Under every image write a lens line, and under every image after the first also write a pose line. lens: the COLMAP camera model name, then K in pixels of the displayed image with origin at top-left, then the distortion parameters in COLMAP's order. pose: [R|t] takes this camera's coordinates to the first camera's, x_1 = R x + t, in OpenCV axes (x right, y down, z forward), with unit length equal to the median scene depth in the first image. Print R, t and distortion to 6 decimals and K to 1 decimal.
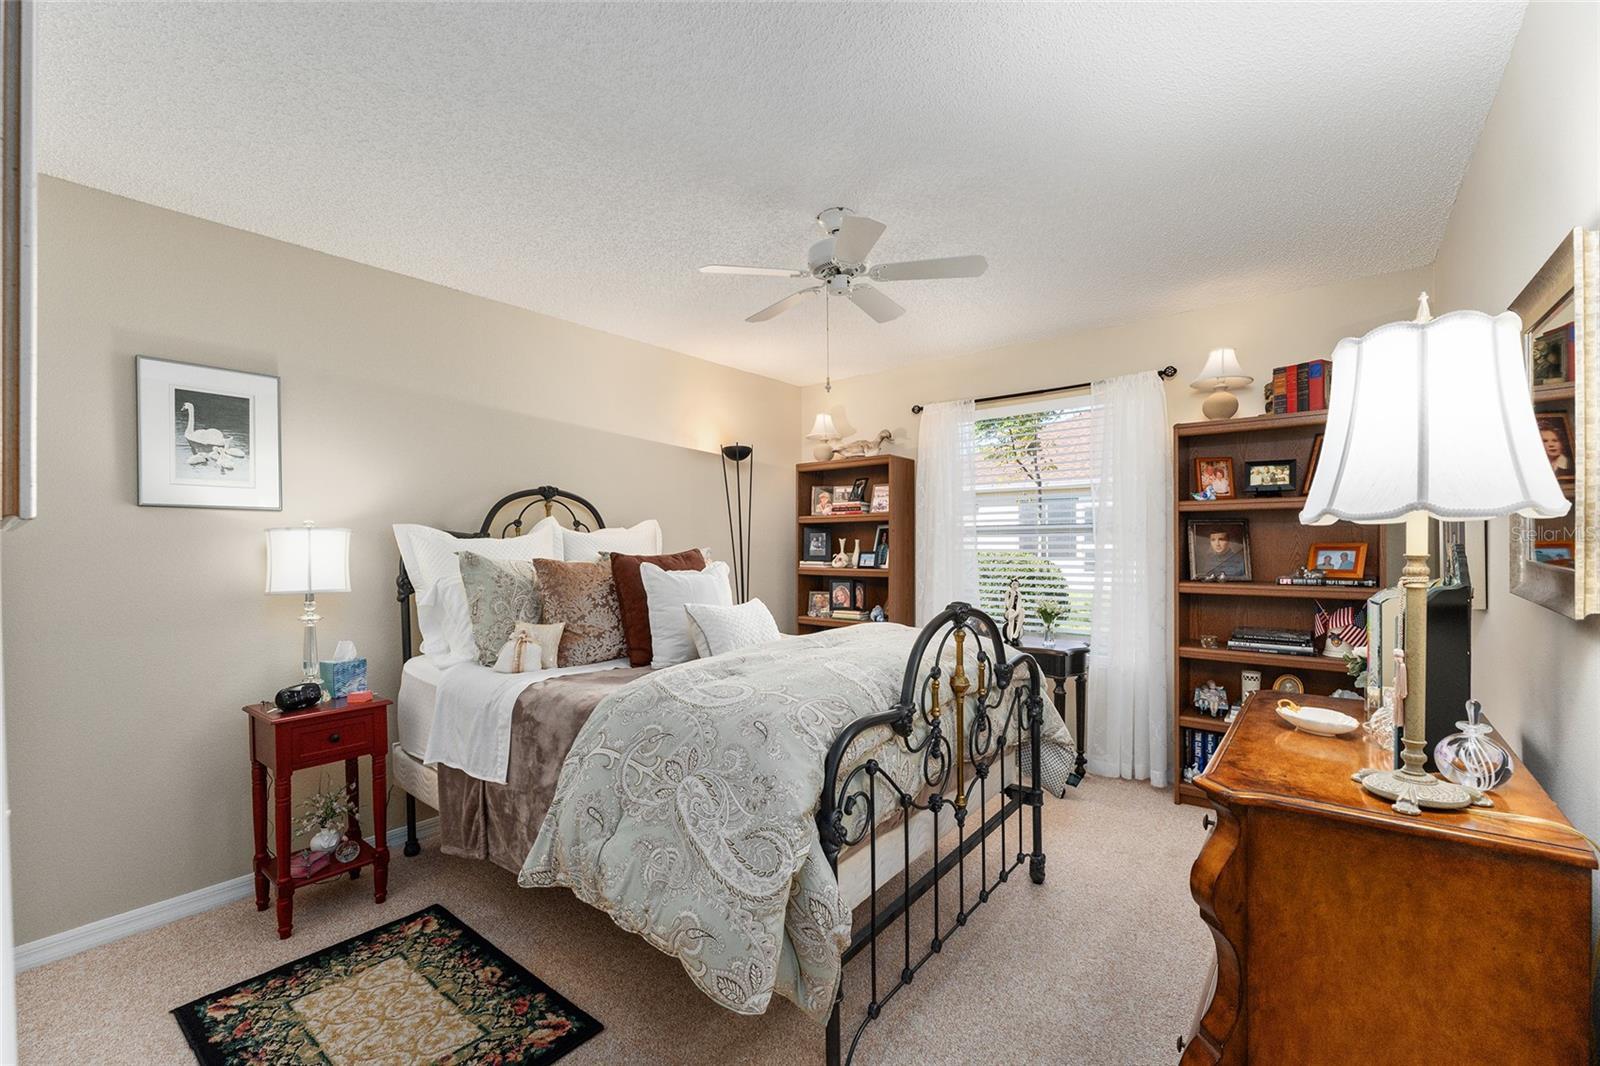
lens RADIAL K [[690.3, 0, 806.0], [0, 690.3, 543.0], [0, 0, 1]] dist [-0.005896, -0.000493]
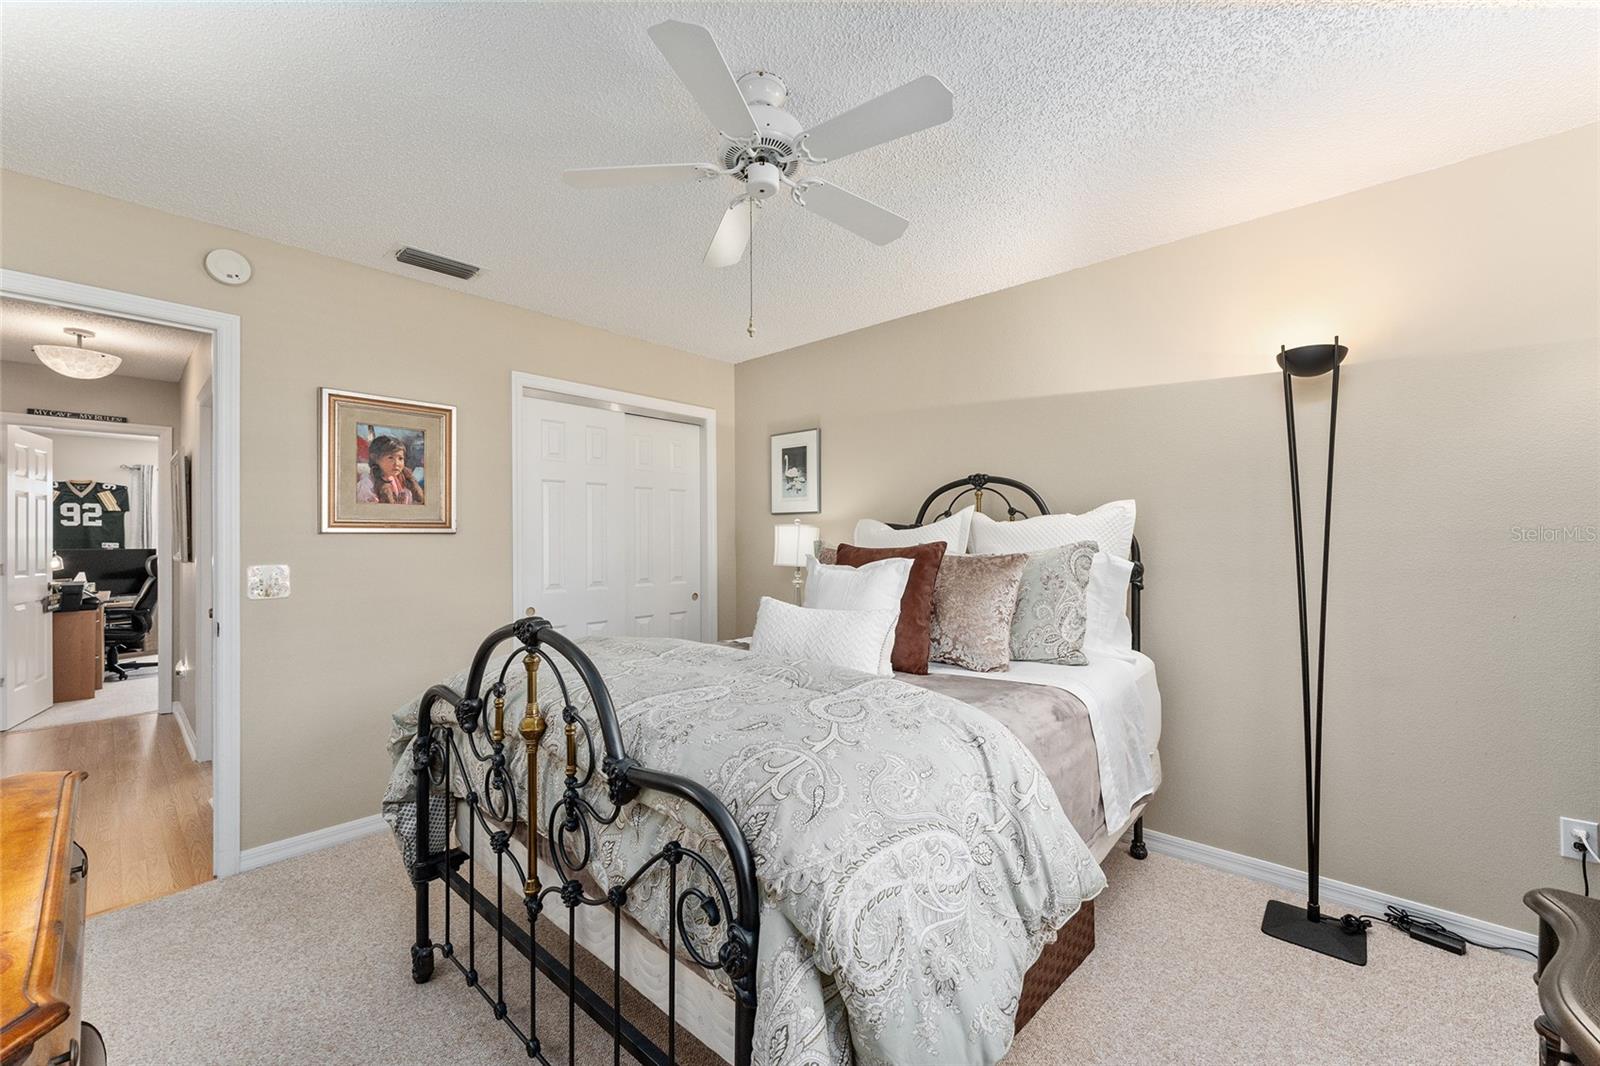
lens RADIAL K [[641.5, 0, 805.3], [0, 641.5, 523.2], [0, 0, 1]] dist [0.002824, -0.000363]
pose [[-0.082758, -0.019137, -0.996386, 0.706437], [-0.000439, 0.999816, -0.019166, 0.004363], [0.996570, -0.001148, -0.082751, 1.105646]]
